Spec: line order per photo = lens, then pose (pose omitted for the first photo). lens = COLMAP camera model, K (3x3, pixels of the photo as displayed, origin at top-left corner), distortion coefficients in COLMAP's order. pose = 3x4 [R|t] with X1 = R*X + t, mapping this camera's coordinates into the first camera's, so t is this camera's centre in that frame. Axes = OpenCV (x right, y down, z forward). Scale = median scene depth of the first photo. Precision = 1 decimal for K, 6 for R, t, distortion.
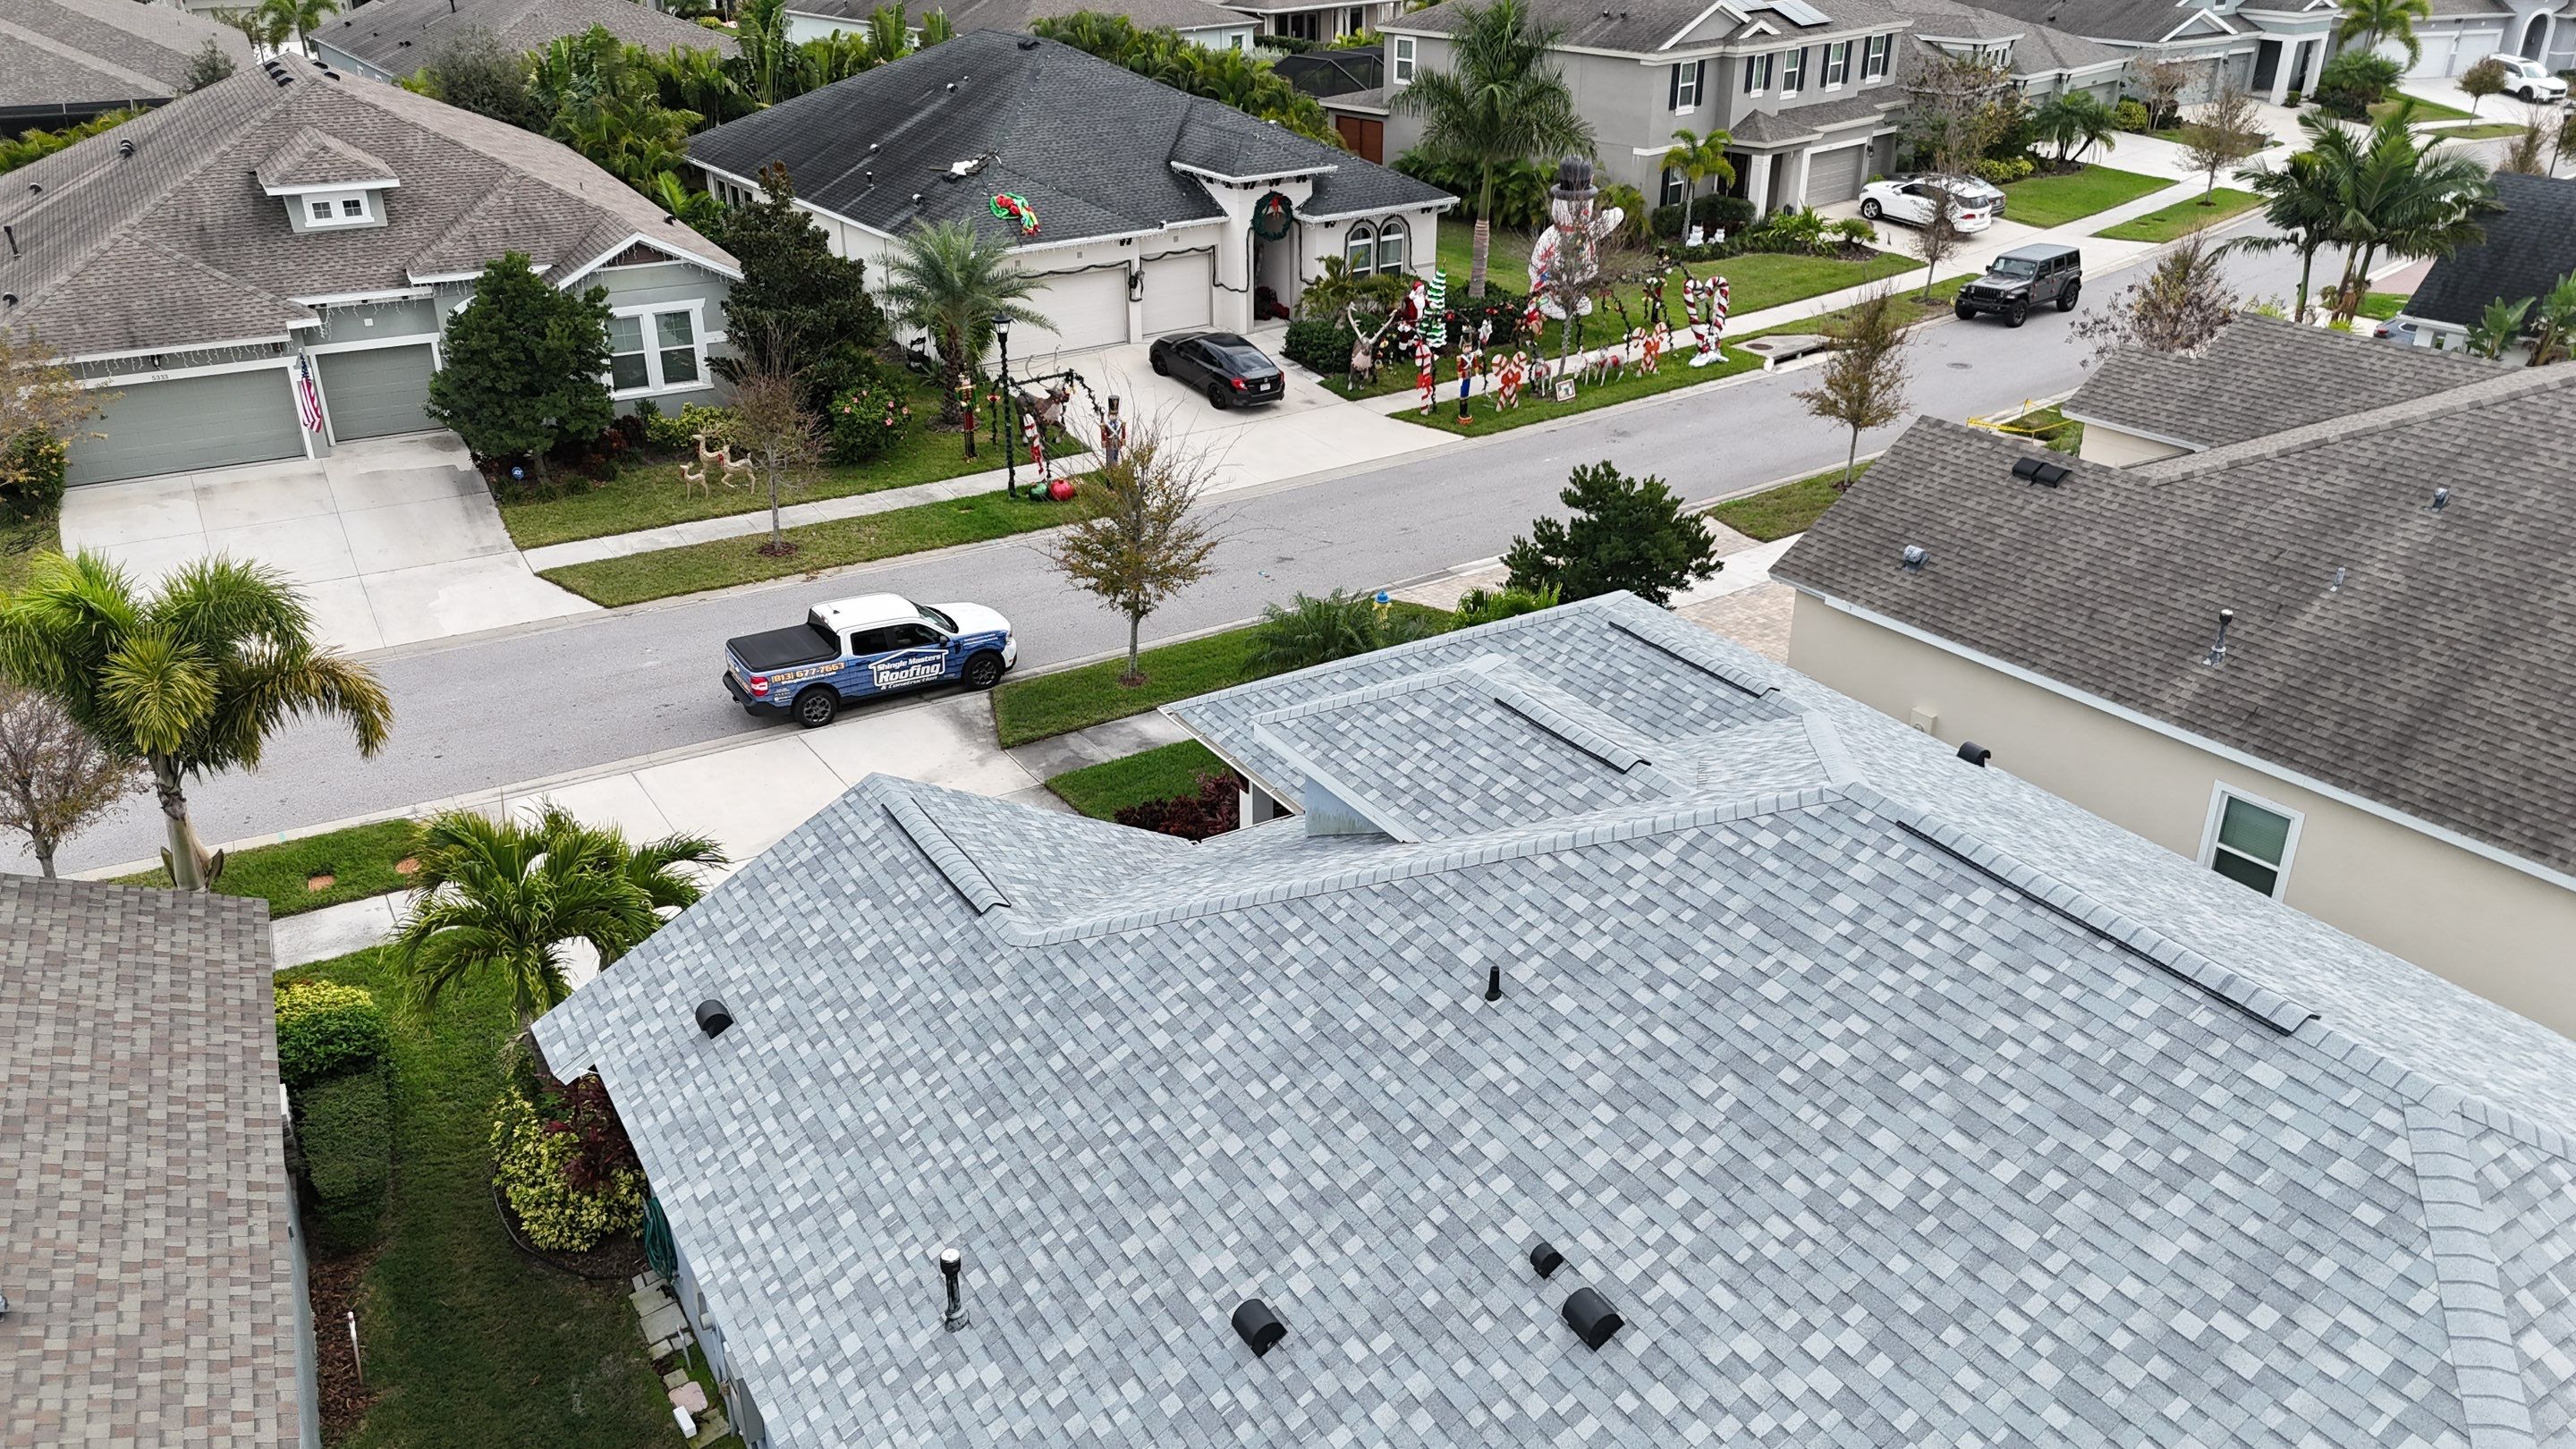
lens RADIAL K [[1887.1, 0, 1282.1], [0, 1887.1, 729.8], [0, 0, 1]] dist [0.077036, -0.071154]
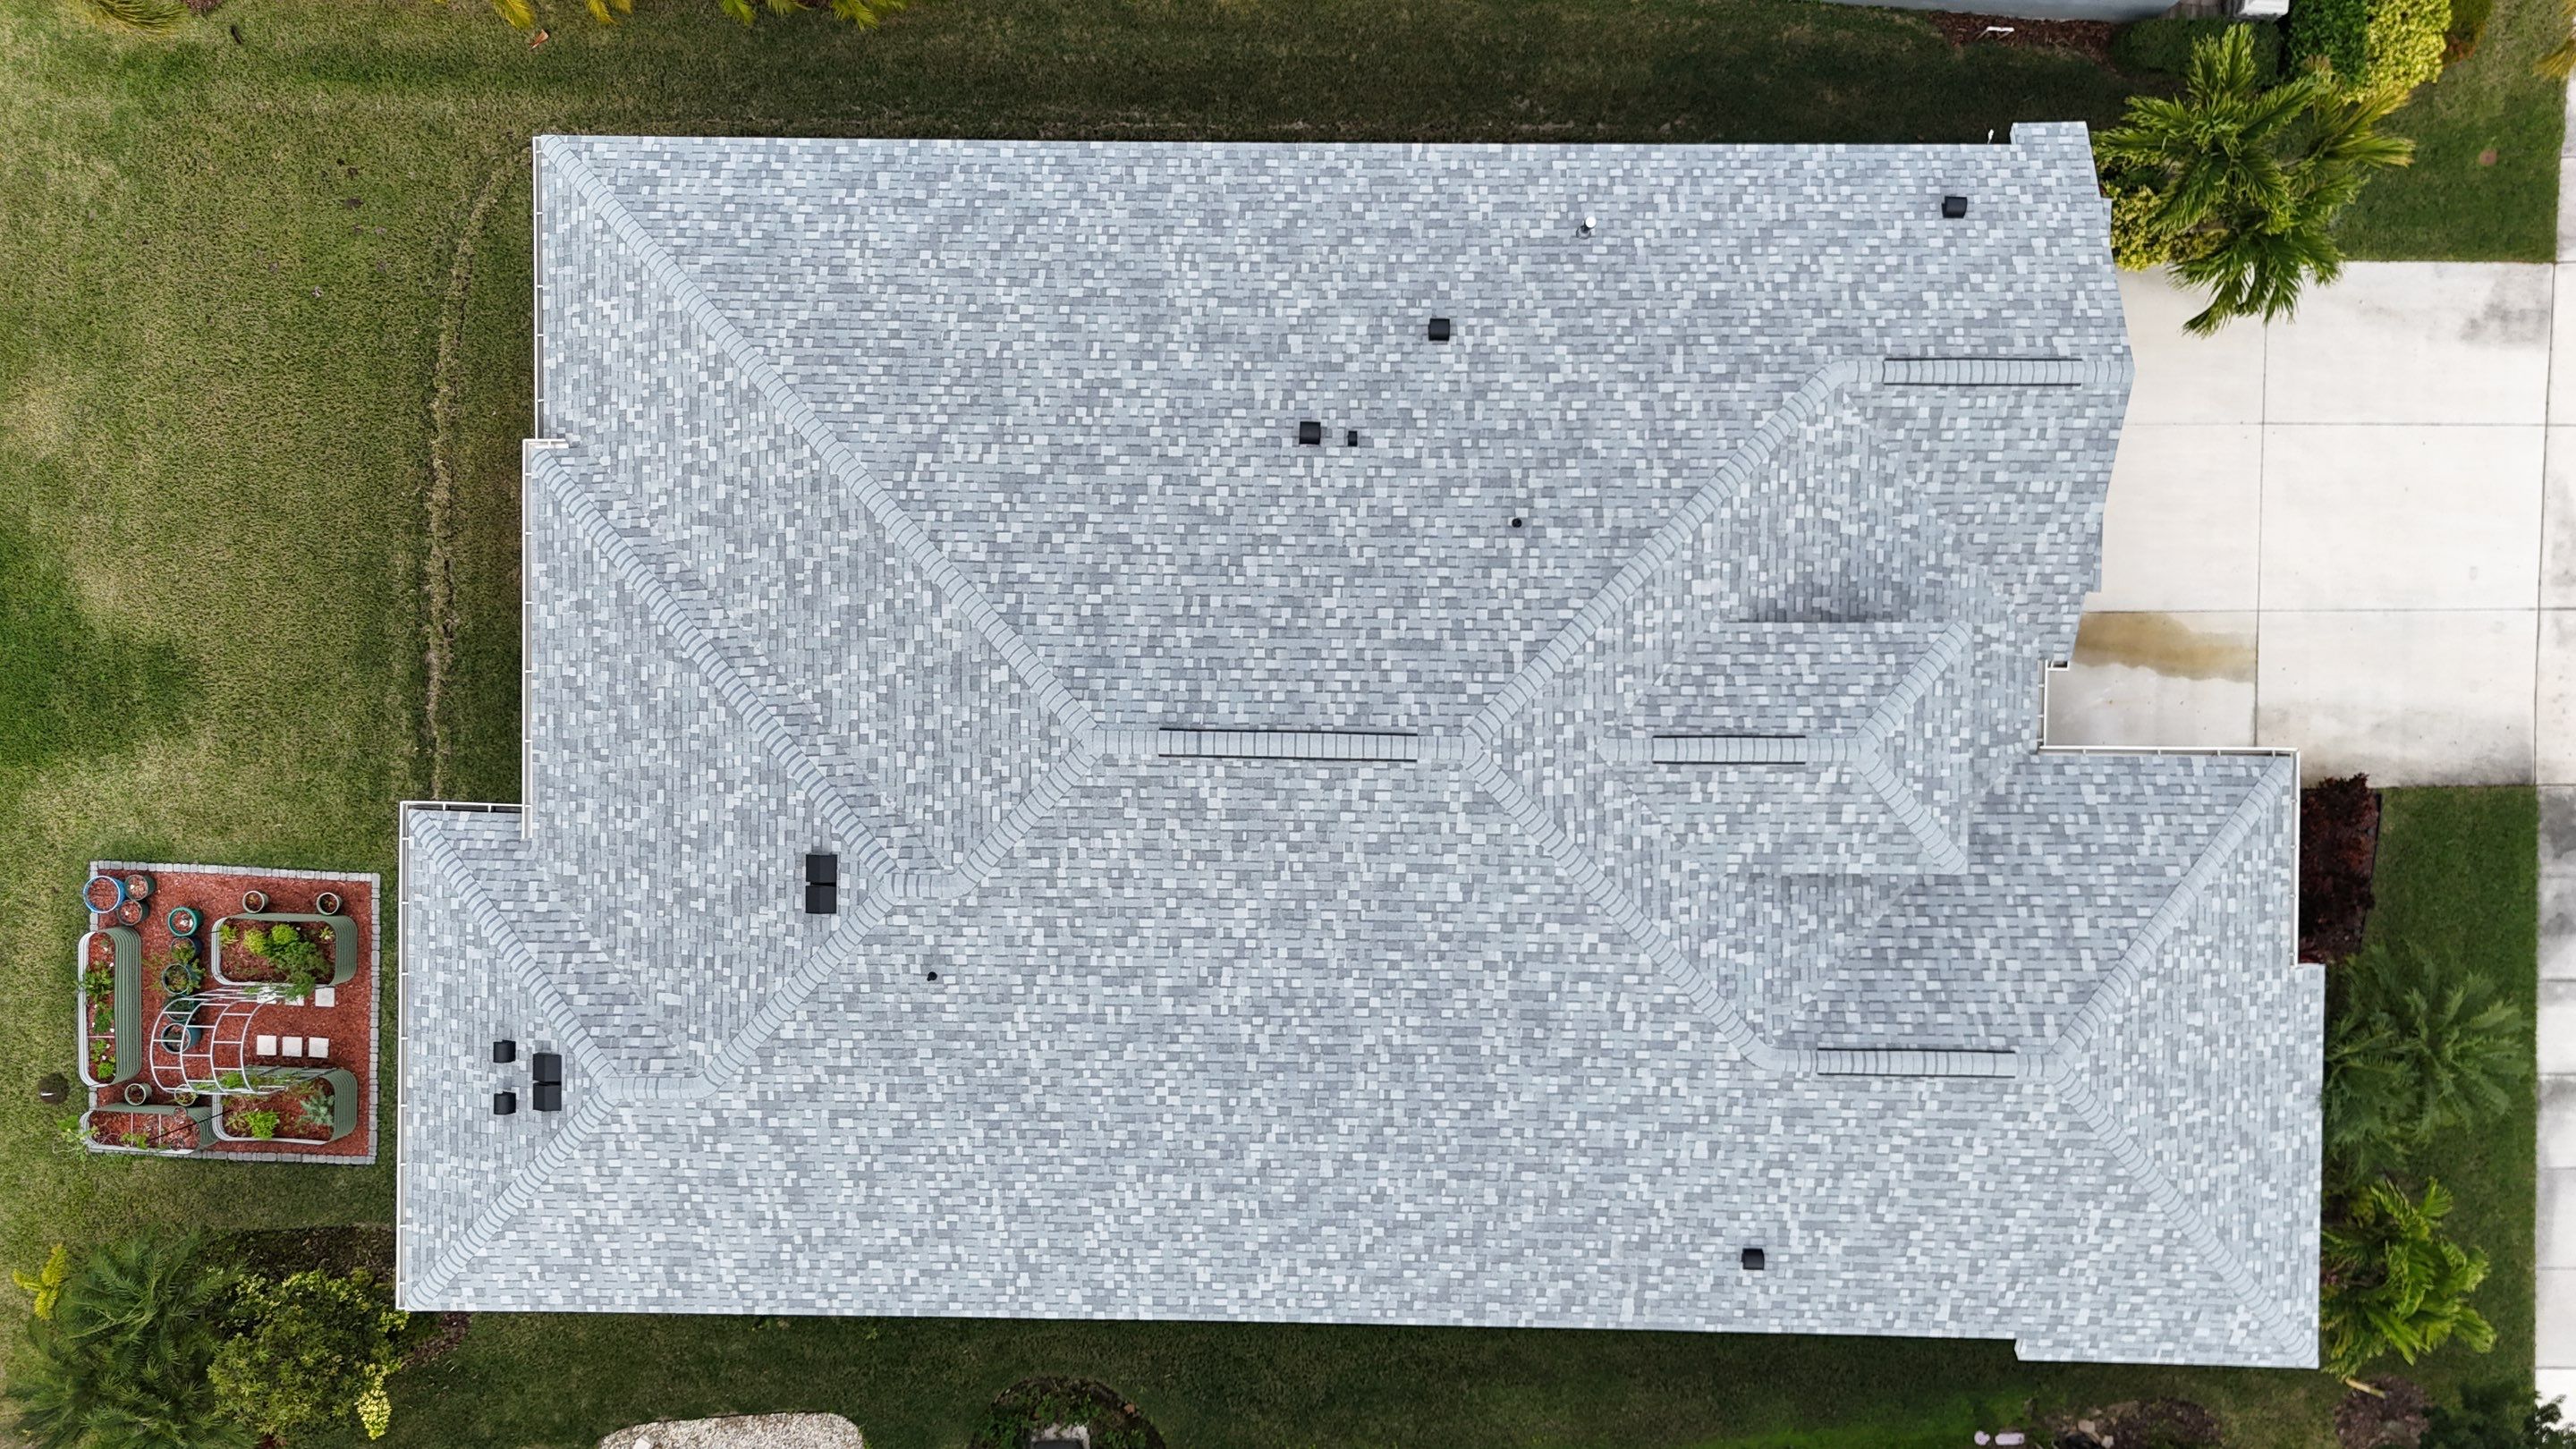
lens RADIAL K [[1887.1, 0, 1282.5], [0, 1887.1, 727.2], [0, 0, 1]] dist [0.077036, -0.071154]
pose [[-0.530106, 0.847434, 0.029039, 0.172604], [-0.350592, -0.250235, 0.902478, -0.706006], [0.772058, 0.468228, 0.429755, 0.114503]]
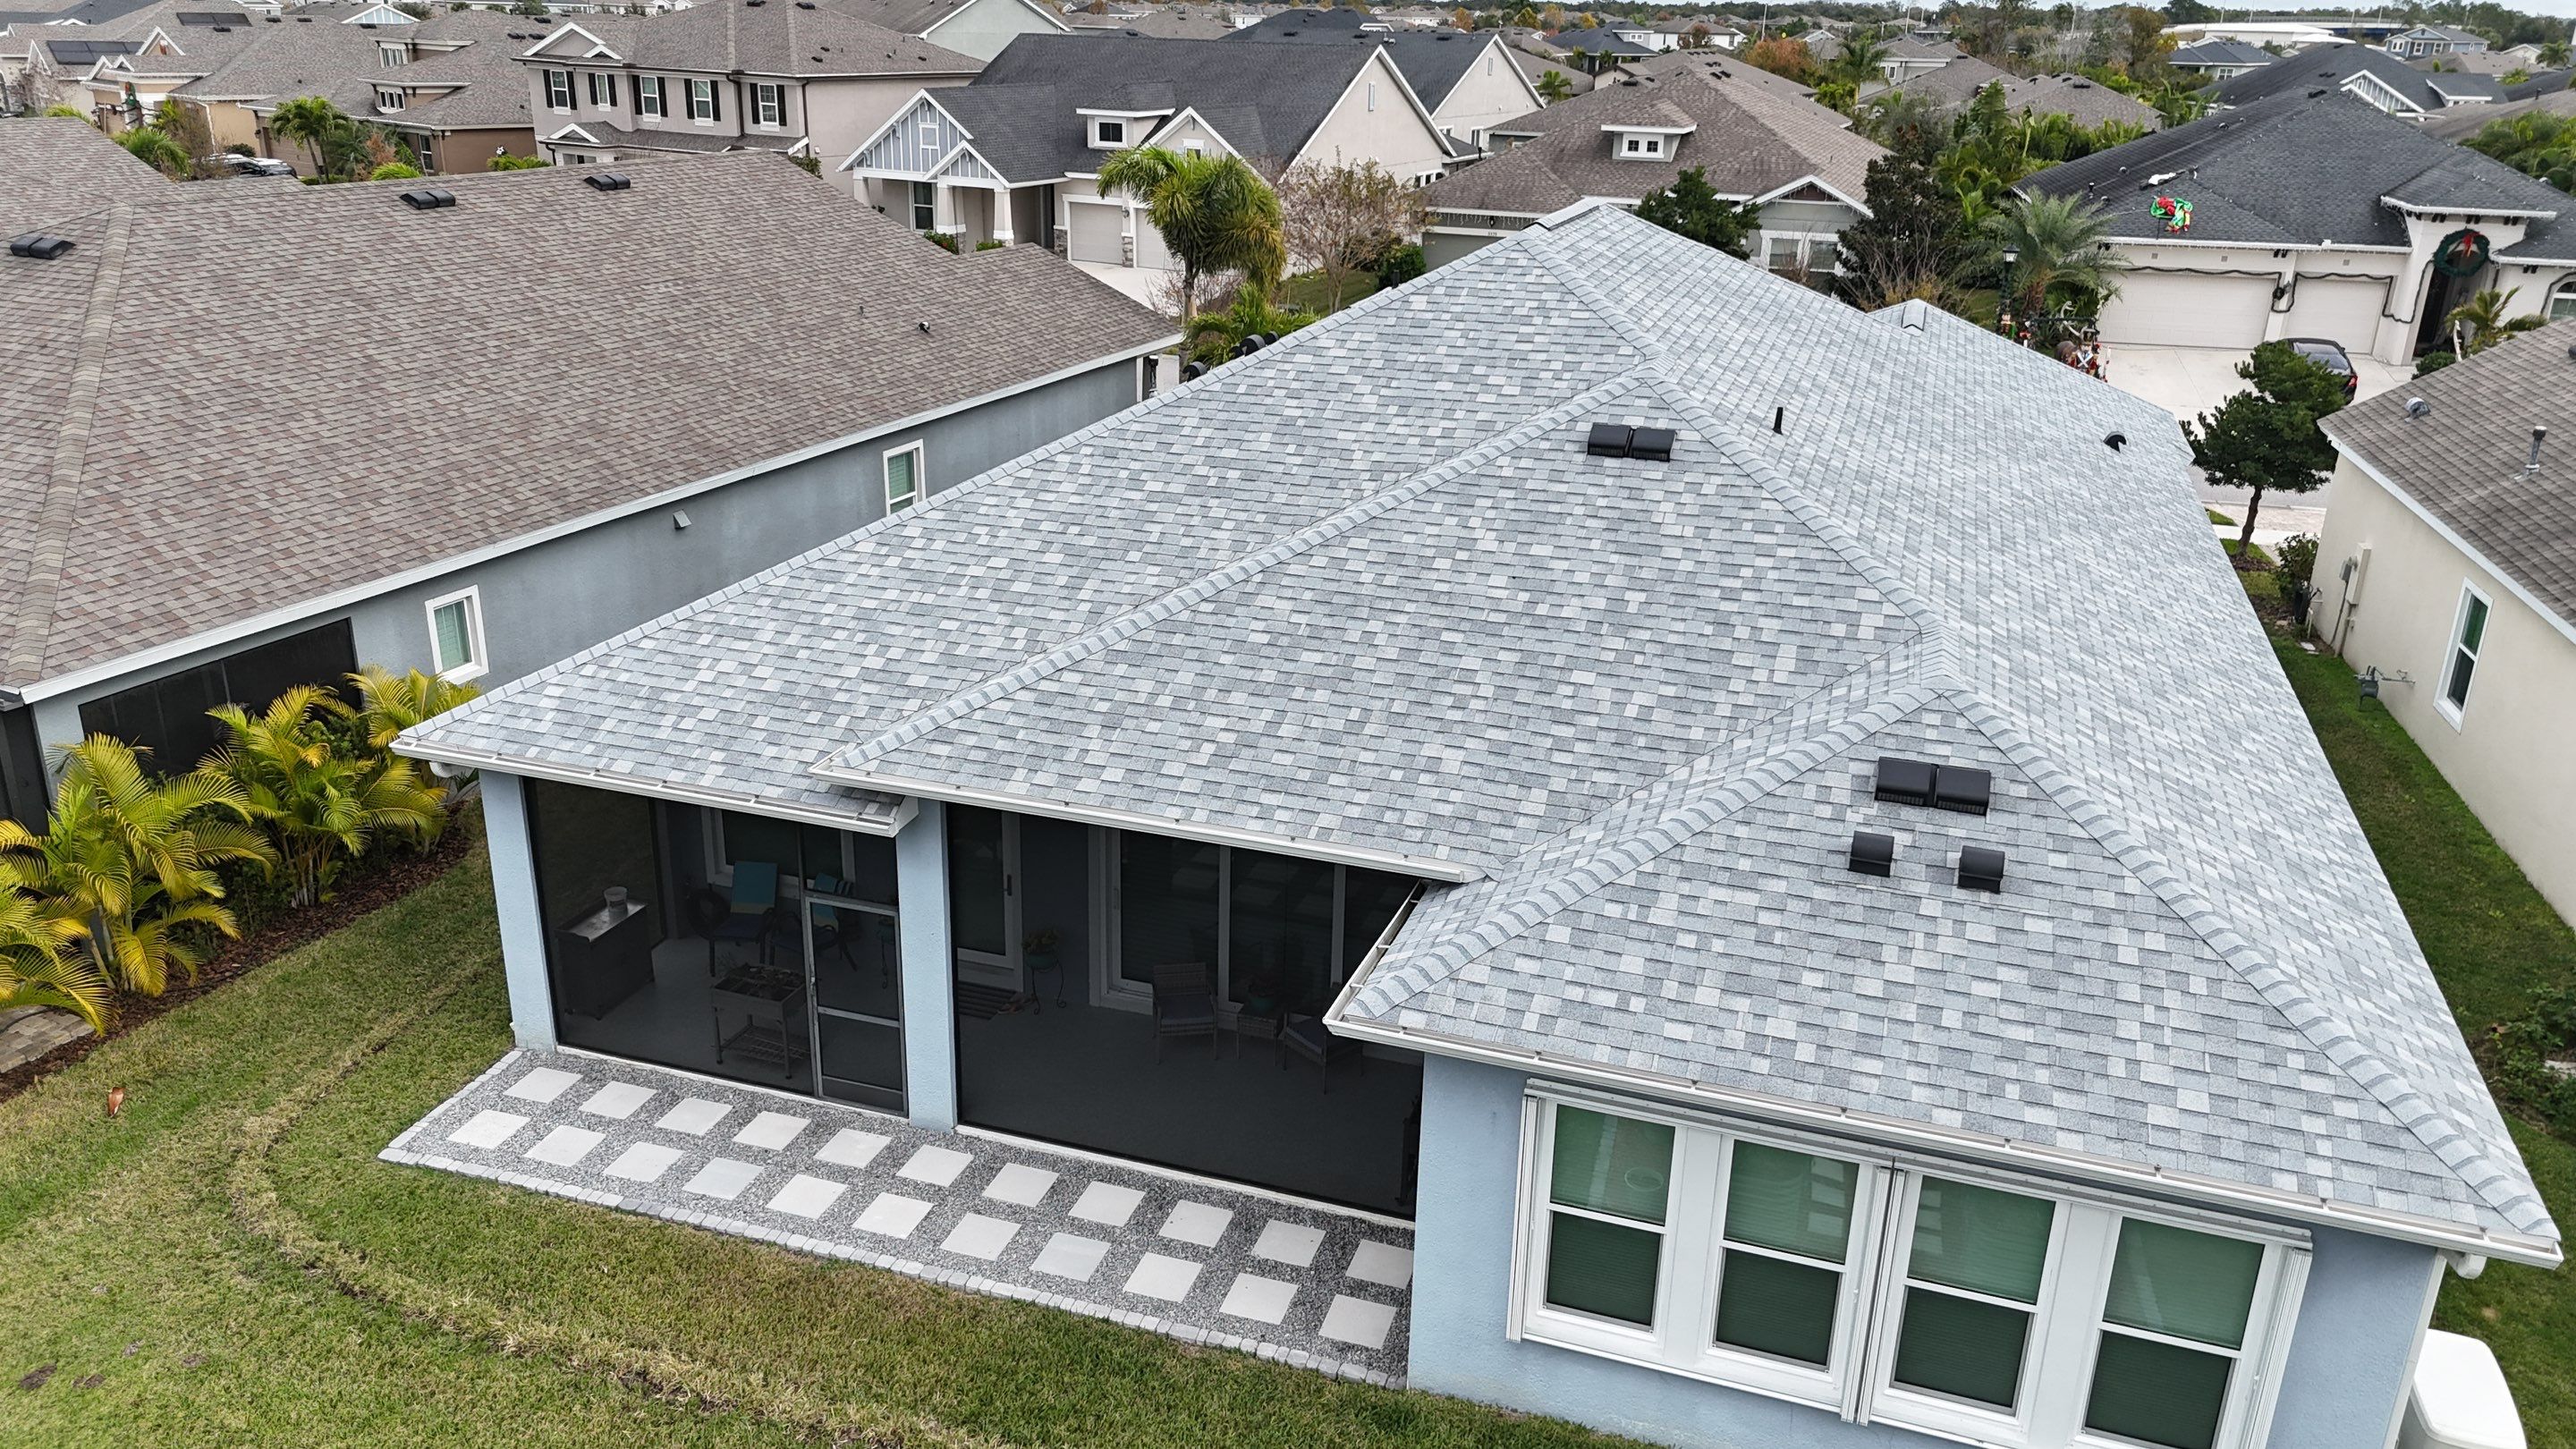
lens RADIAL K [[1887.1, 0, 1296.8], [0, 1887.1, 724.5], [0, 0, 1]] dist [0.077036, -0.071154]
pose [[0.648183, 0.282267, -0.707237, 0.784759], [-0.351759, 0.934718, 0.050671, 0.254605], [0.675370, 0.215933, 0.705158, -0.145169]]
